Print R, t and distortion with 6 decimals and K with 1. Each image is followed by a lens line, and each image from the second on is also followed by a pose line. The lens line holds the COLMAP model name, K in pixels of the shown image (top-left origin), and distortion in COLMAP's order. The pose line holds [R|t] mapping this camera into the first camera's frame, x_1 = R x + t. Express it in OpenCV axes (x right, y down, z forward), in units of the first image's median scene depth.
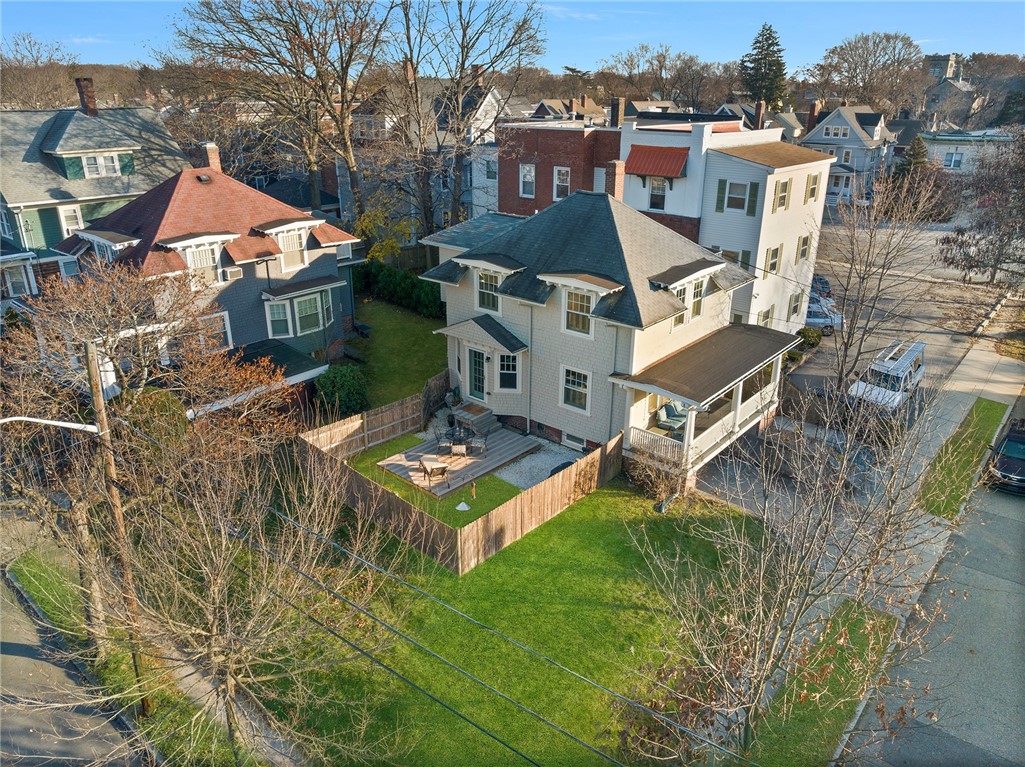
lens RADIAL K [[720.5, 0, 512.5], [0, 720.5, 383.5], [0, 0, 1]] dist [-0.051669, 0.002082]
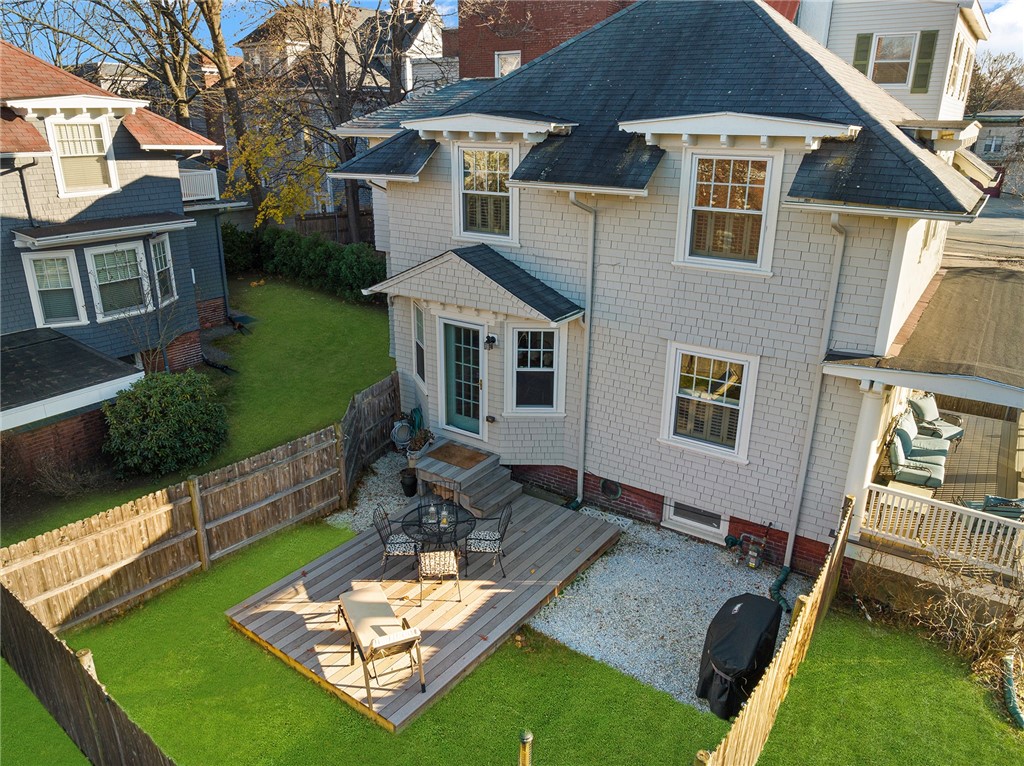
lens RADIAL K [[719.8, 0, 512.0], [0, 719.8, 383.0], [0, 0, 1]] dist [-0.051669, 0.002082]
pose [[0.994730, -0.033393, 0.096940, -0.063575], [0.037116, 0.998631, -0.036854, 0.008208], [-0.095577, 0.040258, 0.994608, 0.551463]]
